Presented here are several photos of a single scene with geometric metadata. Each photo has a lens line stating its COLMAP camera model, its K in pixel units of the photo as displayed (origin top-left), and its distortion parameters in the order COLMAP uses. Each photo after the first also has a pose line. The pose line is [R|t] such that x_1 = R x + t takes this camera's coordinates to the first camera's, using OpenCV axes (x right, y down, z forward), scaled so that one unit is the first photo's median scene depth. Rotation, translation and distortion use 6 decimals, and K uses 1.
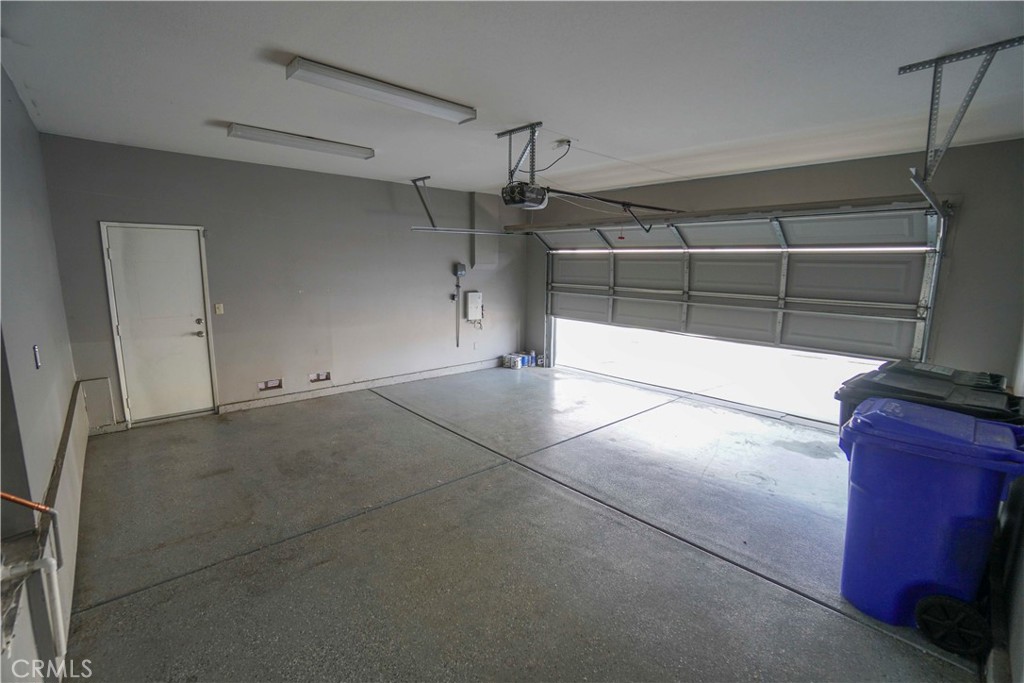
lens RADIAL K [[451.6, 0, 508.5], [0, 451.6, 337.6], [0, 0, 1]] dist [-0.065883, 0.022440]
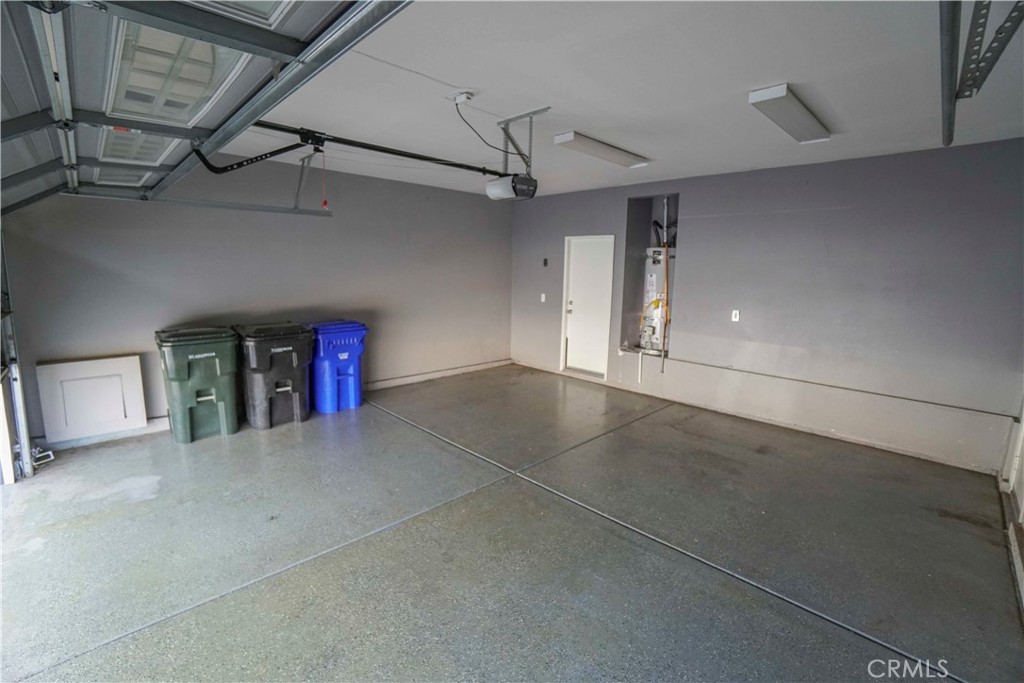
lens RADIAL K [[451.6, 0, 508.5], [0, 451.6, 337.6], [0, 0, 1]] dist [-0.065883, 0.022440]
pose [[-0.998952, -0.033759, -0.030896, 0.055243], [-0.041718, 0.949301, 0.311588, -0.282489], [0.018811, 0.312551, -0.949715, 1.790628]]
